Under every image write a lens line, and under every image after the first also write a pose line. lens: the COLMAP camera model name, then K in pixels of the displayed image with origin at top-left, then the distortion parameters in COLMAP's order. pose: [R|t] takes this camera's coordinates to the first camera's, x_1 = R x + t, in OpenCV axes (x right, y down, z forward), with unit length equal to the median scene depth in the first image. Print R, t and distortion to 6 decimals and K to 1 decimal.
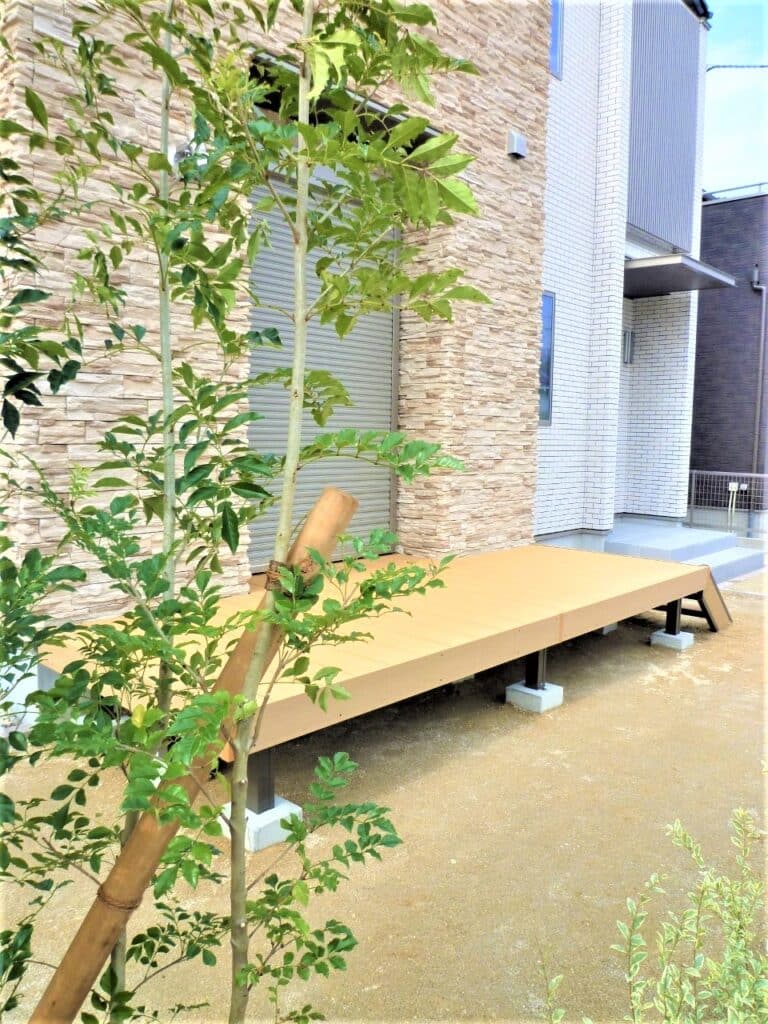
lens RADIAL K [[767.2, 0, 382.9], [0, 767.2, 510.7], [0, 0, 1]] dist [-0.056836, 0.005010]
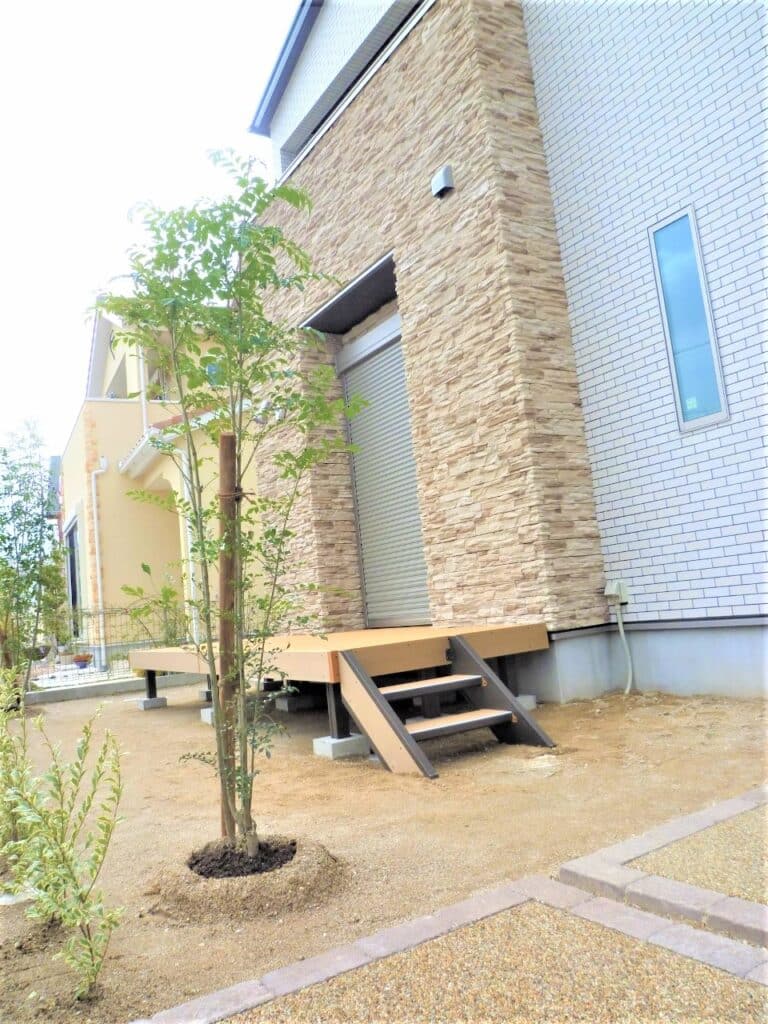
lens RADIAL K [[767.2, 0, 384.5], [0, 767.2, 510.6], [0, 0, 1]] dist [-0.056836, 0.005010]
pose [[-0.243957, -0.114980, -0.962946, 1.054910], [-0.005688, 0.993099, -0.117140, 0.027377], [0.969769, -0.023099, -0.242928, 1.158773]]
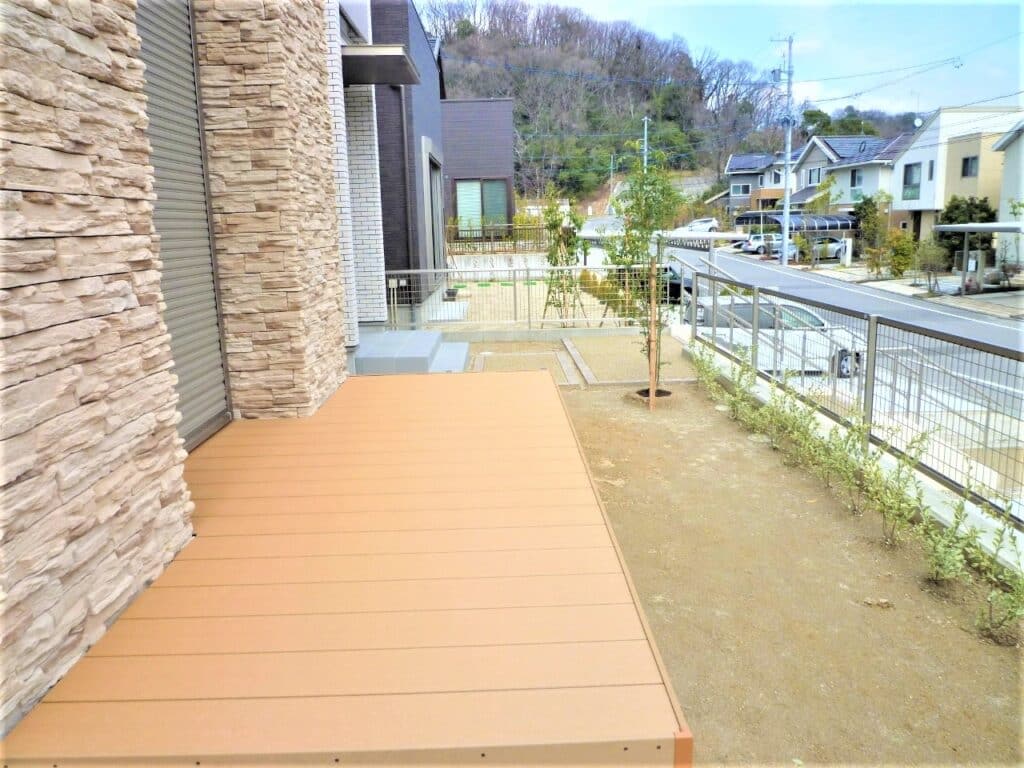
lens RADIAL K [[767.2, 0, 510.2], [0, 767.2, 386.8], [0, 0, 1]] dist [-0.056836, 0.005010]
pose [[0.711389, -0.179794, 0.679411, -0.299124], [0.108097, 0.983211, 0.147004, -0.058624], [-0.694435, -0.031135, 0.718881, 0.278631]]
